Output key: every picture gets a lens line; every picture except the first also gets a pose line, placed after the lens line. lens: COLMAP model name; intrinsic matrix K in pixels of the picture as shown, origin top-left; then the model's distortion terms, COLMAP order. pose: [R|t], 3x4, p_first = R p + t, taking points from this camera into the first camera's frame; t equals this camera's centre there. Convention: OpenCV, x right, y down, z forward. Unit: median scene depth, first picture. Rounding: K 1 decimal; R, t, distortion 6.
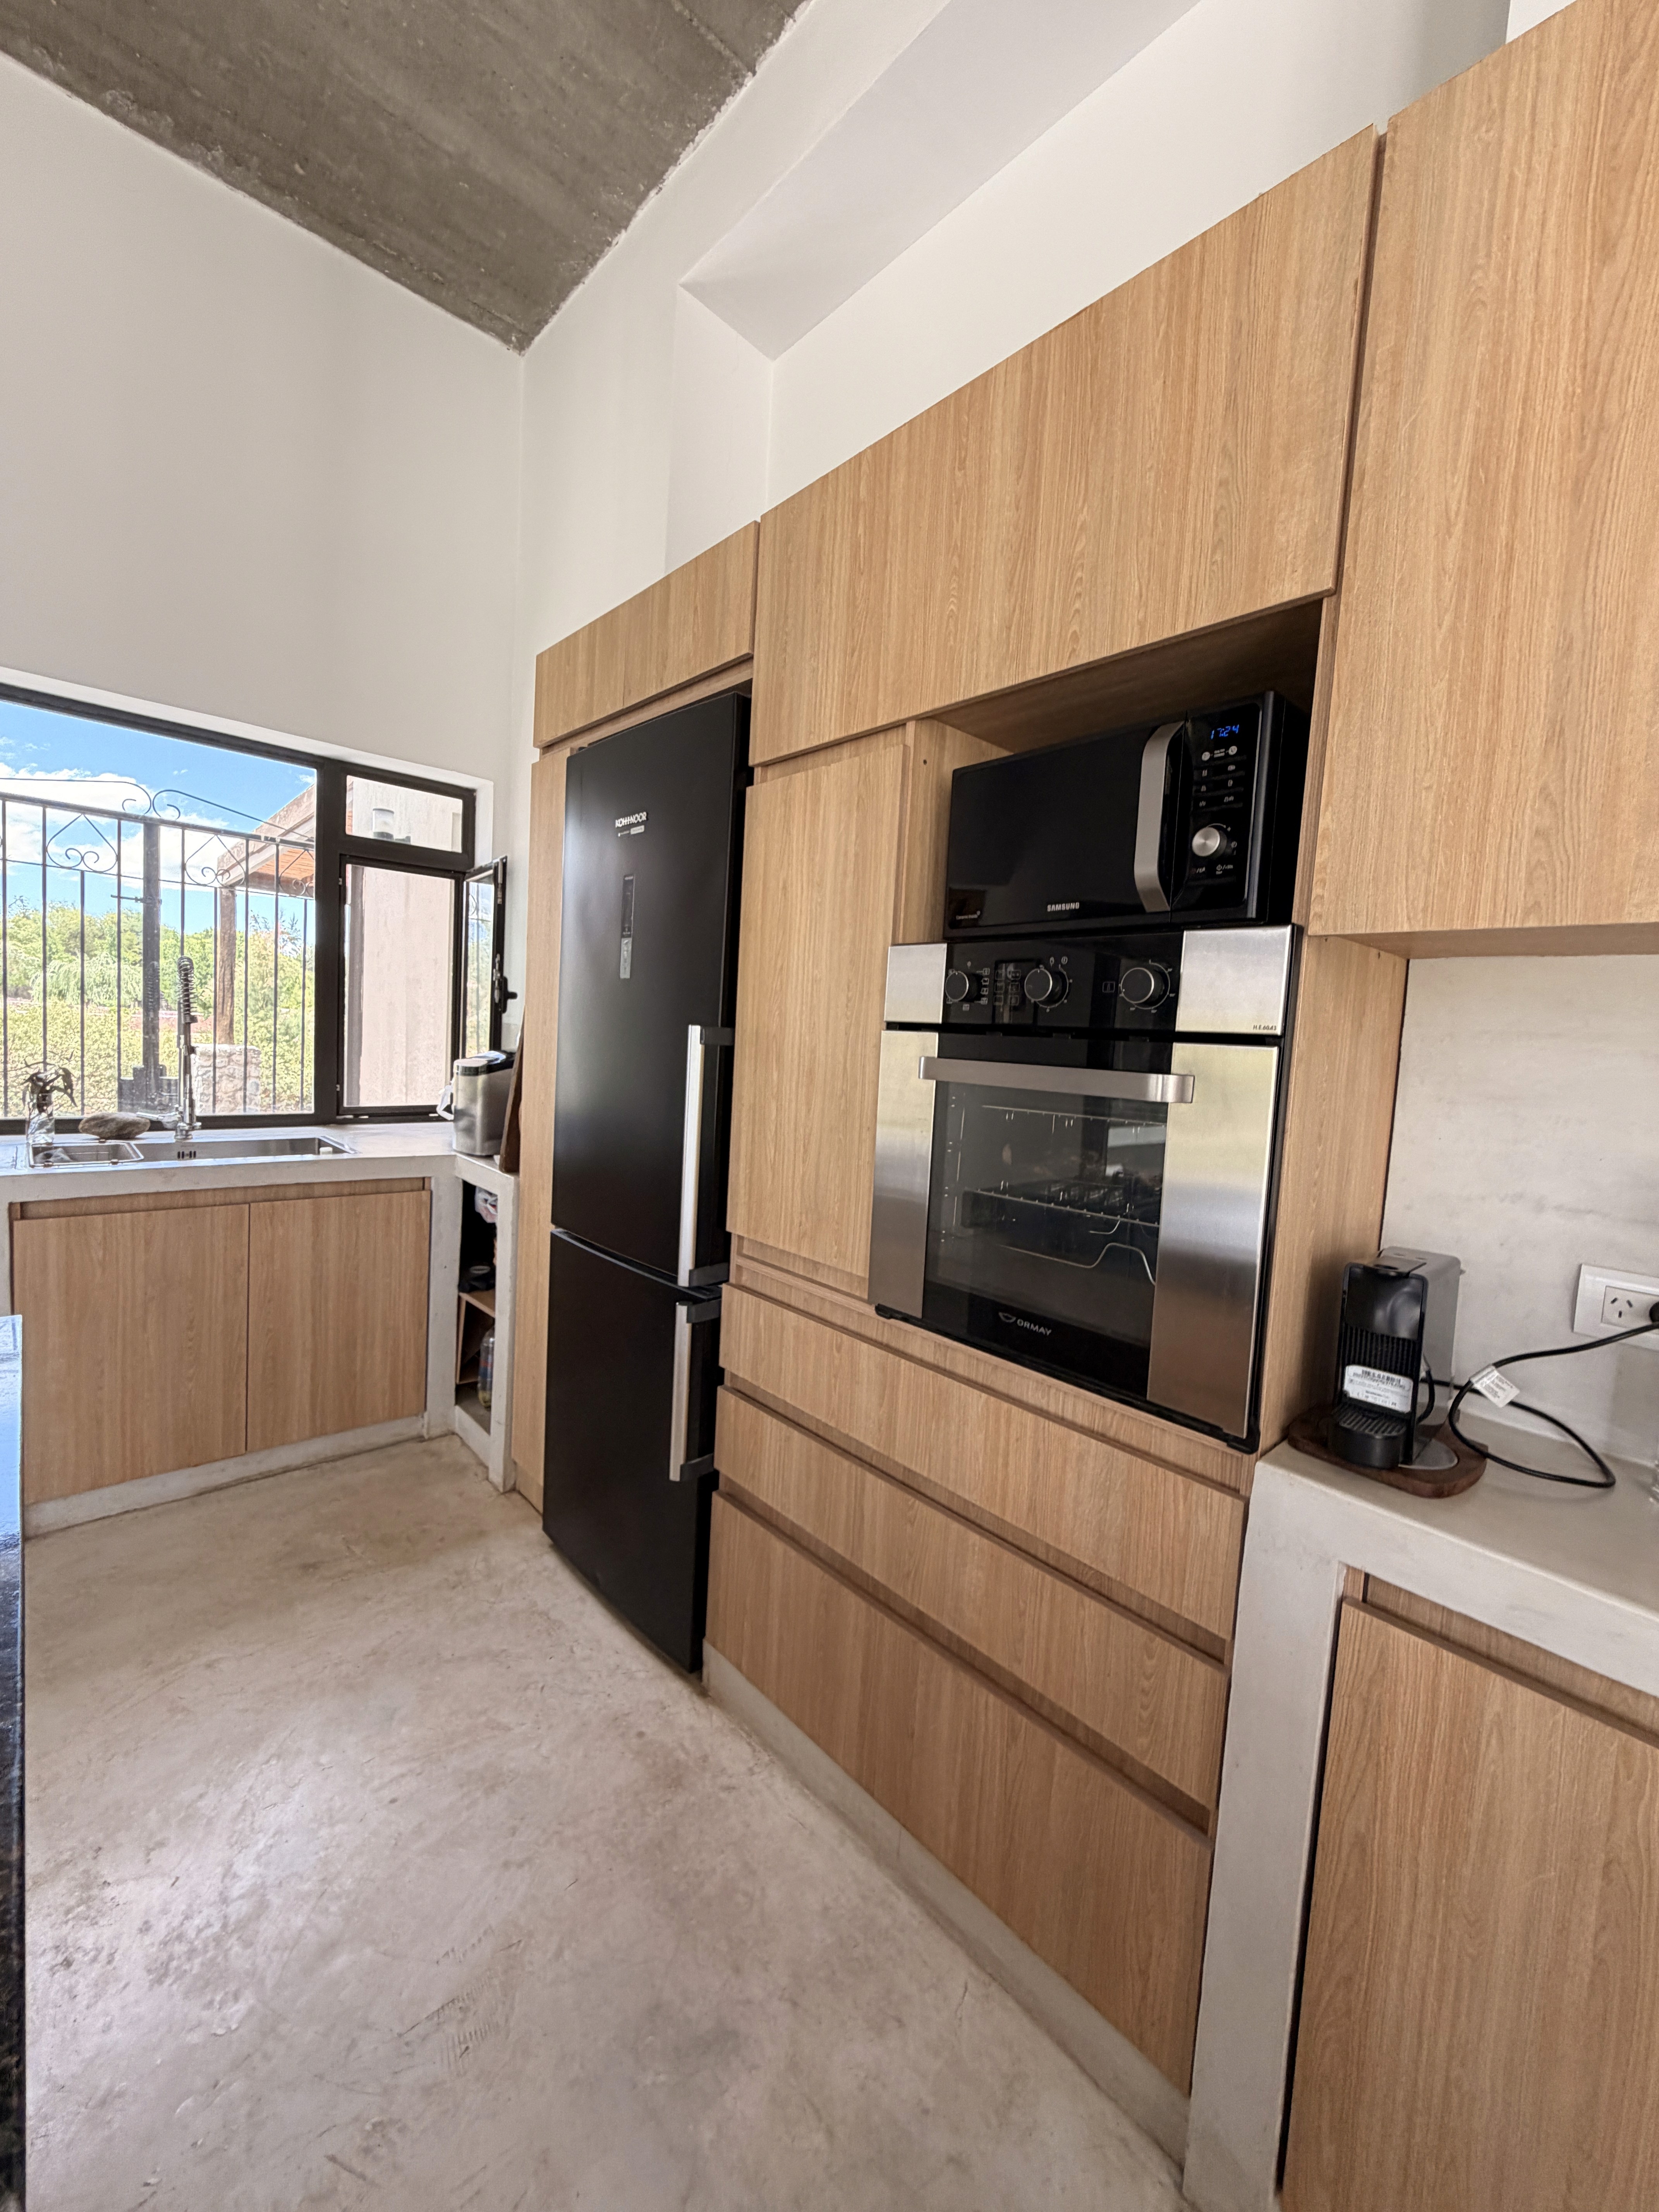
lens RADIAL K [[883.9, 0, 824.7], [0, 883.9, 1097.7], [0, 0, 1]] dist [0.000167, -0.000715]
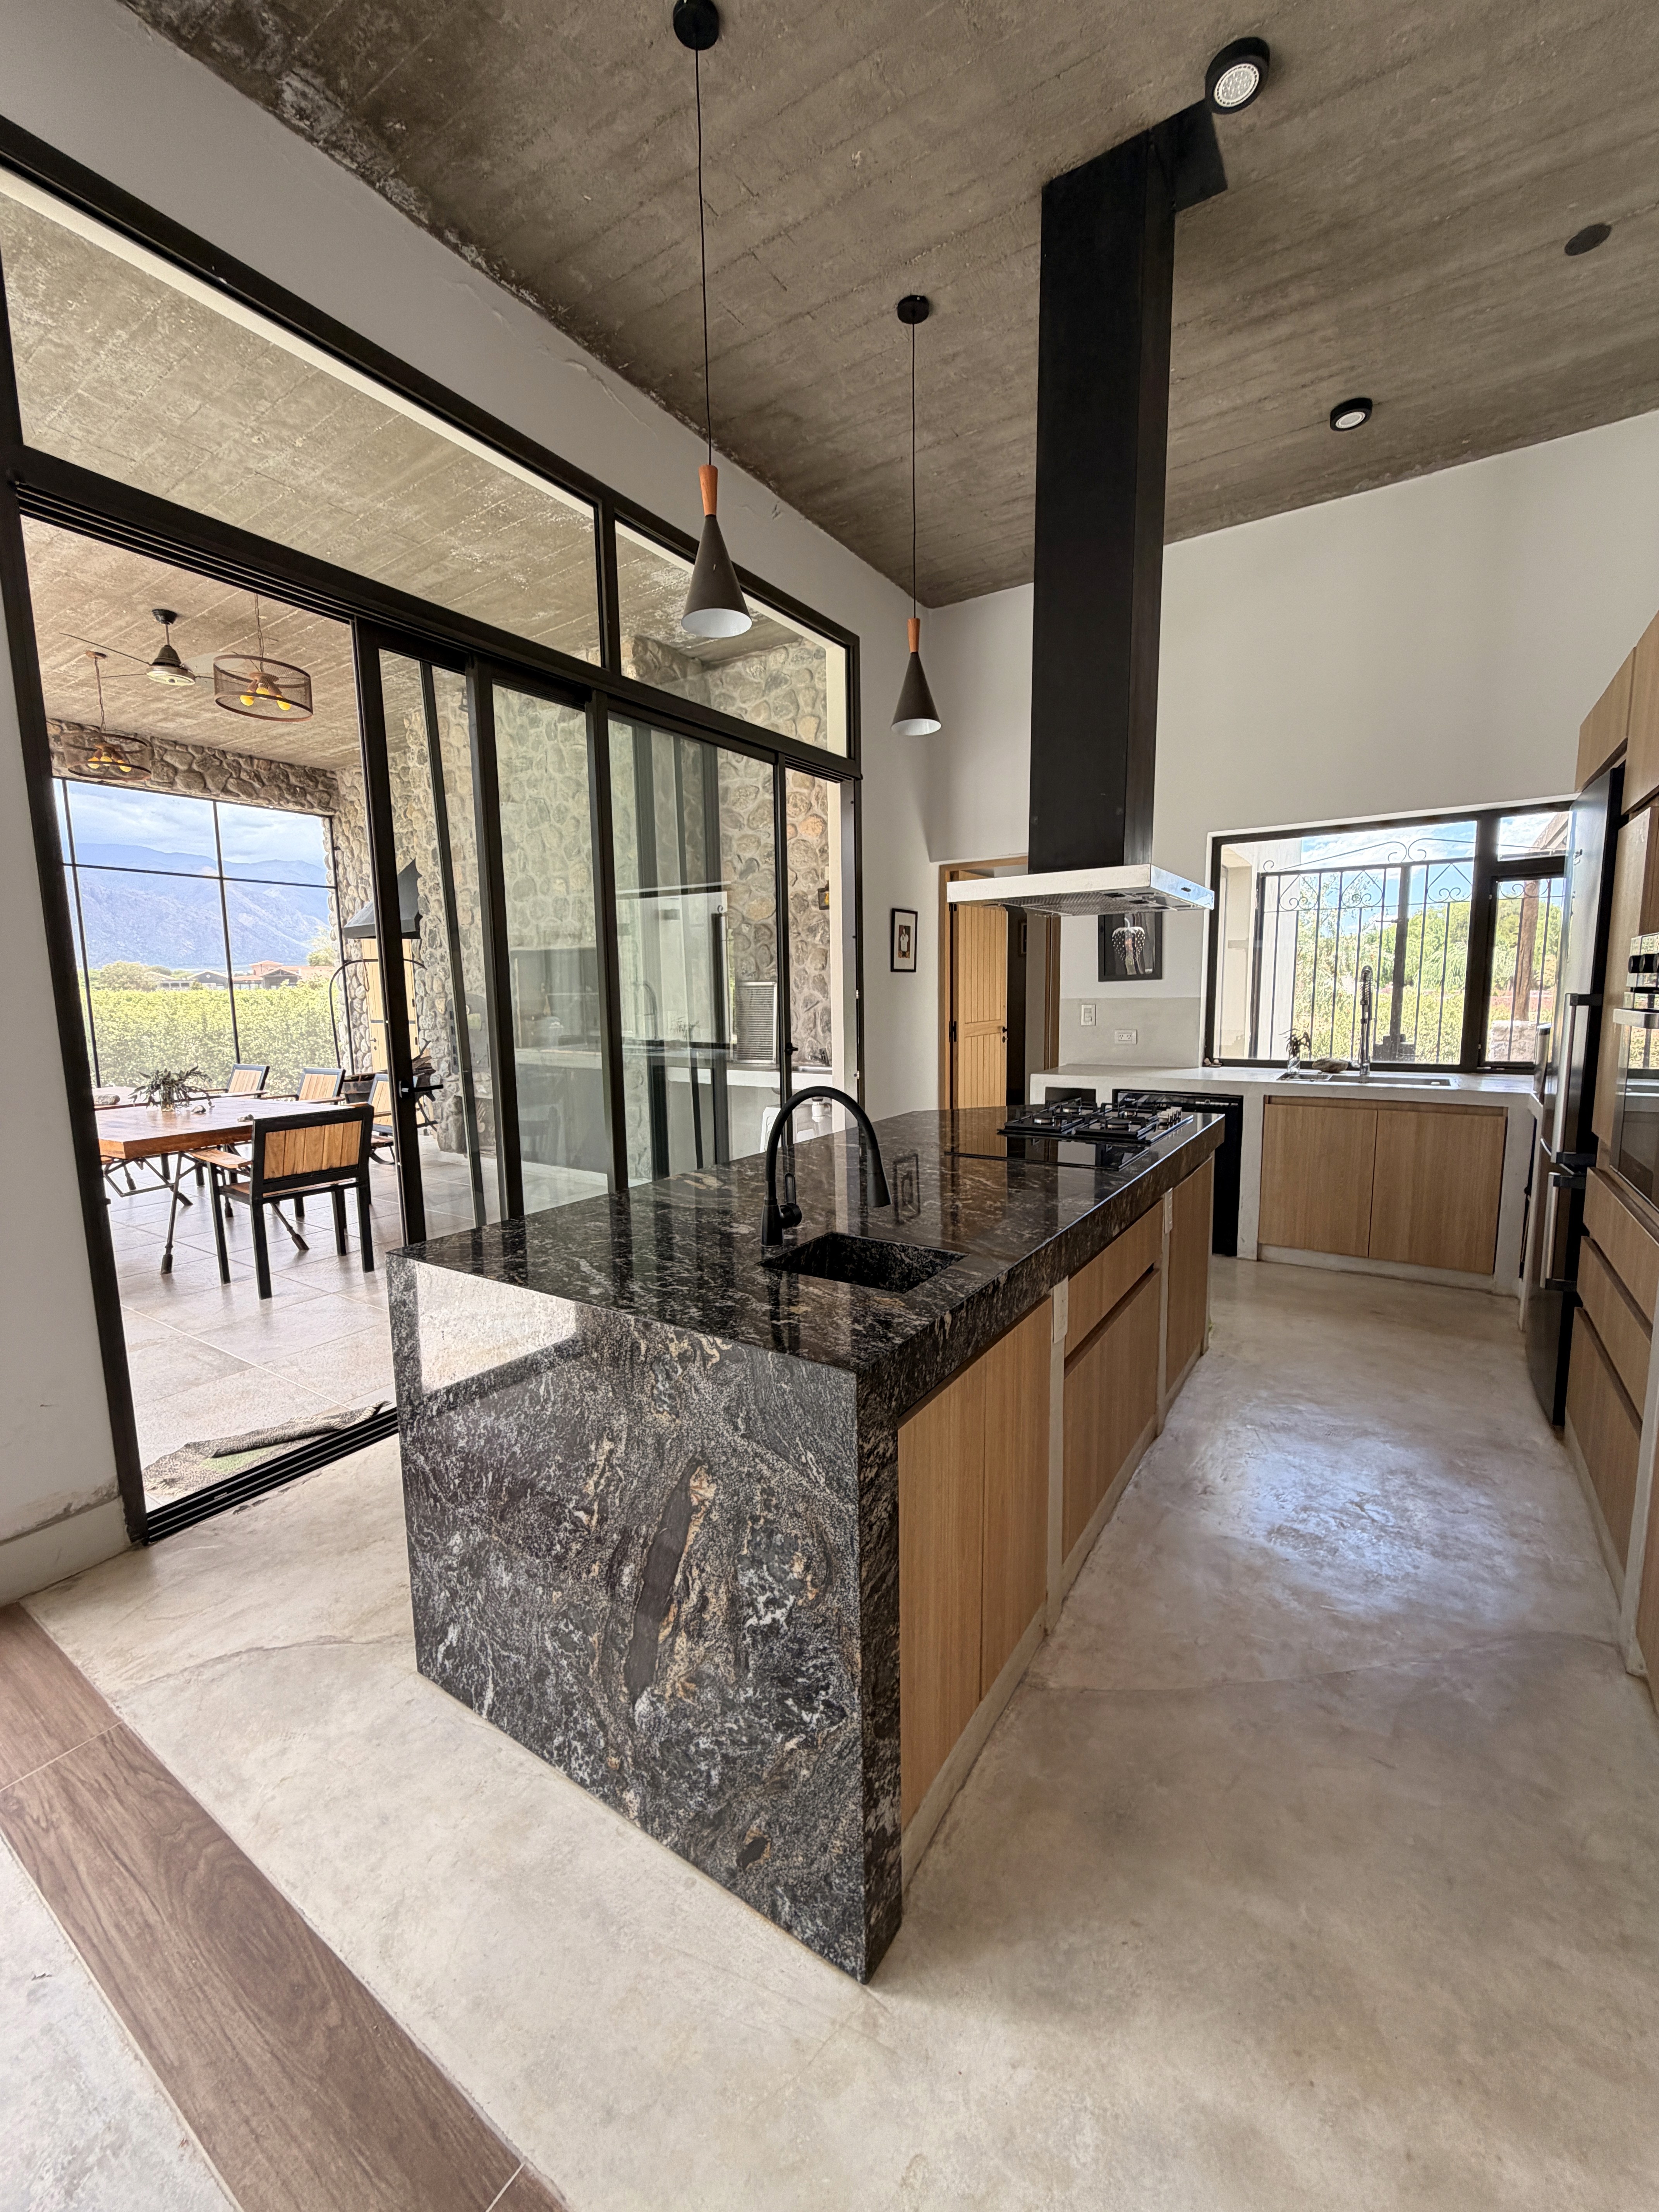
lens RADIAL K [[883.9, 0, 819.4], [0, 883.9, 1105.9], [0, 0, 1]] dist [0.000167, -0.000715]
pose [[0.239750, 0.067415, -0.968491, 0.675529], [-0.038129, 0.997470, 0.059993, 0.045596], [0.970086, 0.022544, 0.241714, -0.416307]]
